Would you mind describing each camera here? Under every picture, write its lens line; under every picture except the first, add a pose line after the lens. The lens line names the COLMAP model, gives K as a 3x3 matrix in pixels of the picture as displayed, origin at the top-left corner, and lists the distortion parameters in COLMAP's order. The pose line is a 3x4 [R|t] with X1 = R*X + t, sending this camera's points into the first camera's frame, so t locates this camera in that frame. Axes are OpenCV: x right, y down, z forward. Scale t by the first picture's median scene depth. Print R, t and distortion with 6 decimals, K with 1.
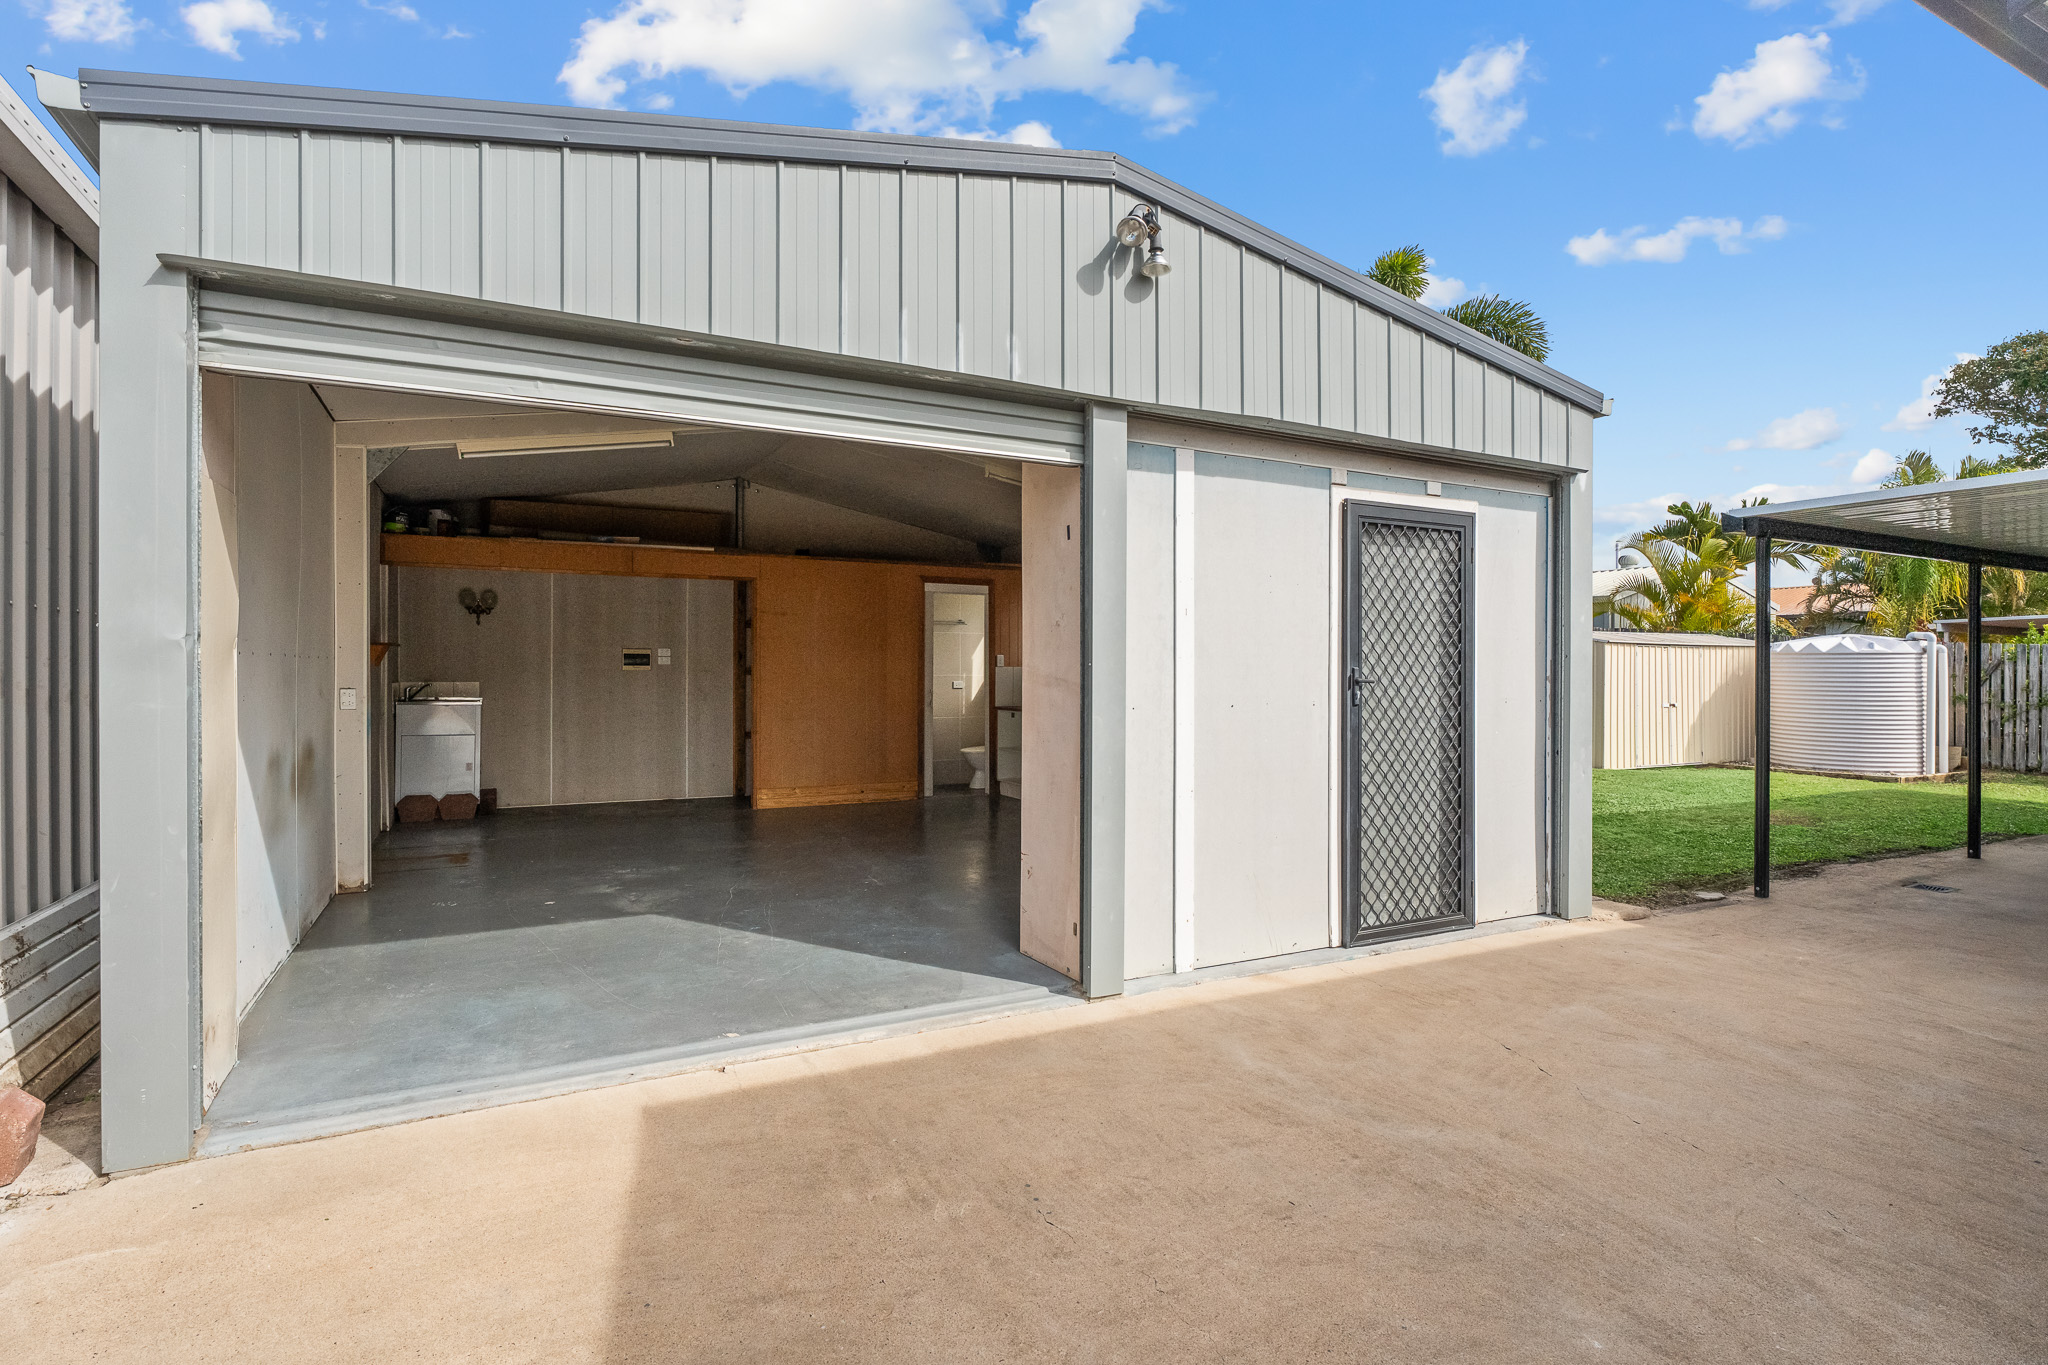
lens RADIAL K [[1005.6, 0, 1019.2], [0, 1005.6, 681.8], [0, 0, 1]] dist [-0.002767, -0.003206]
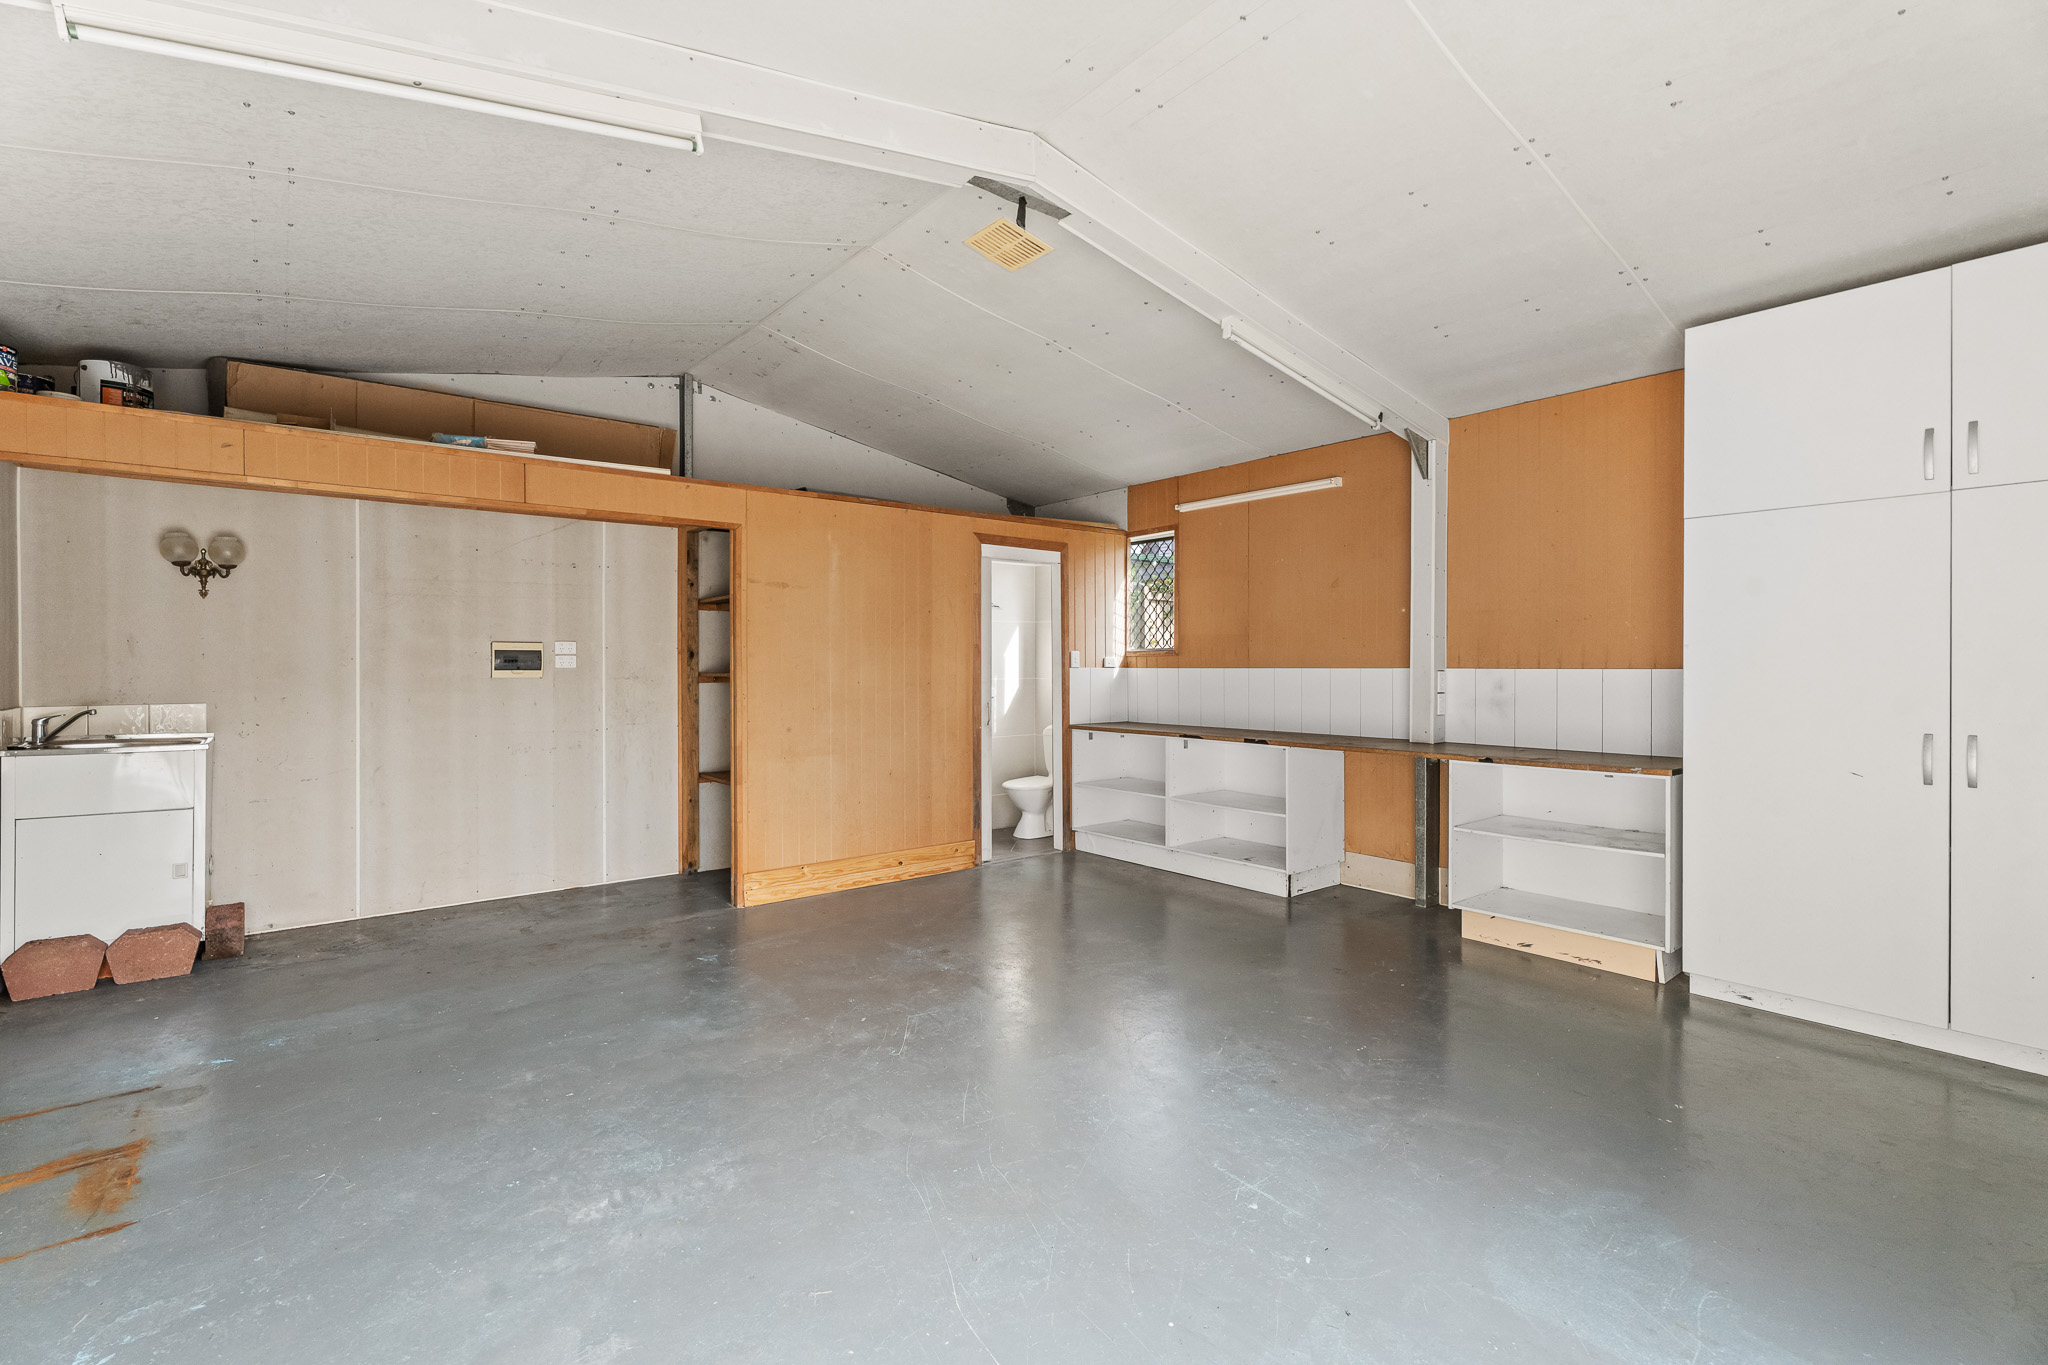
lens RADIAL K [[922.0, 0, 1026.2], [0, 922.0, 672.8], [0, 0, 1]] dist [0.003730, -0.001926]
pose [[0.979455, -0.007394, 0.201530, -0.195558], [0.008319, 0.999958, -0.003742, -0.010234], [-0.201494, 0.005341, 0.979475, 0.402948]]
